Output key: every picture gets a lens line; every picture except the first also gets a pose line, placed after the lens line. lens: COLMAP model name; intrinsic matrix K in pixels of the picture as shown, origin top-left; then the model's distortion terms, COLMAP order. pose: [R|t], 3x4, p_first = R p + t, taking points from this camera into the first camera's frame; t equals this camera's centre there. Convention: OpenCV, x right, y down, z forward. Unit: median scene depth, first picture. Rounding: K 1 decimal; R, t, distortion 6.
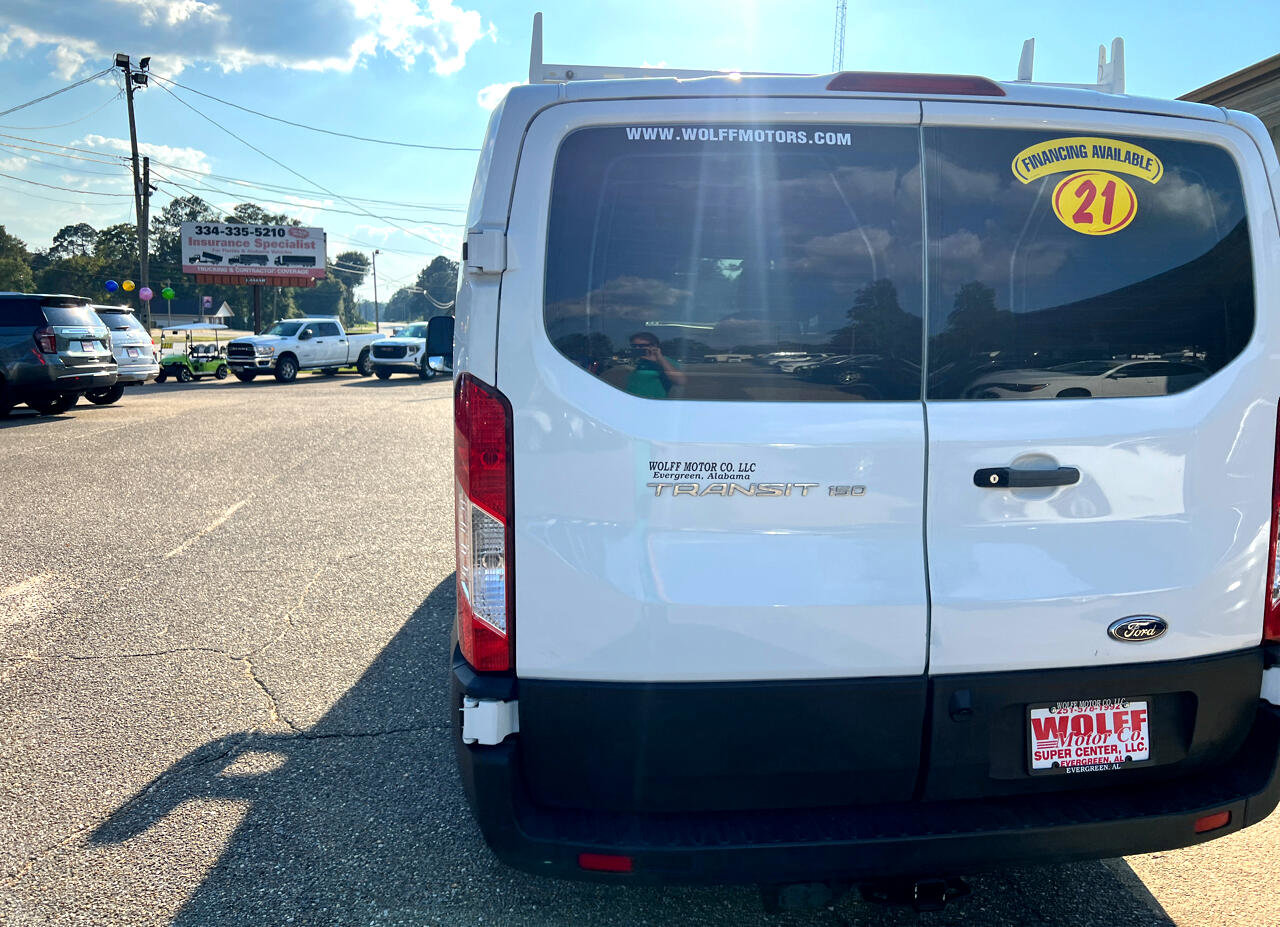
lens RADIAL K [[976.2, 0, 644.6], [0, 976.2, 454.4], [0, 0, 1]] dist [0.045439, -0.049055]
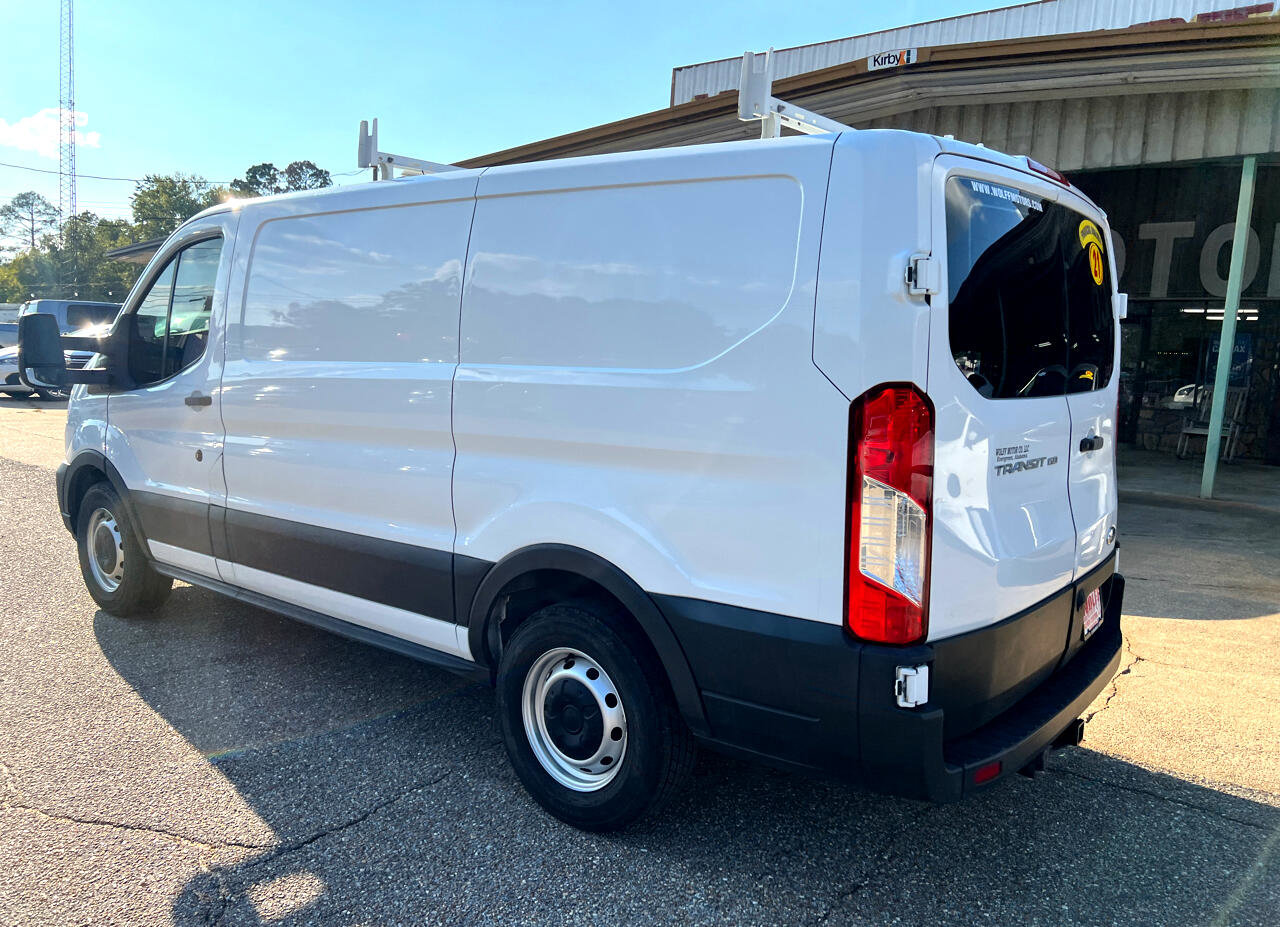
lens RADIAL K [[976.2, 0, 635.2], [0, 976.2, 475.2], [0, 0, 1]] dist [0.045439, -0.049055]
pose [[0.716509, -0.085932, 0.692265, -1.124525], [0.075557, 0.996105, 0.045446, -0.047882], [-0.693474, 0.019743, 0.720211, 0.379822]]
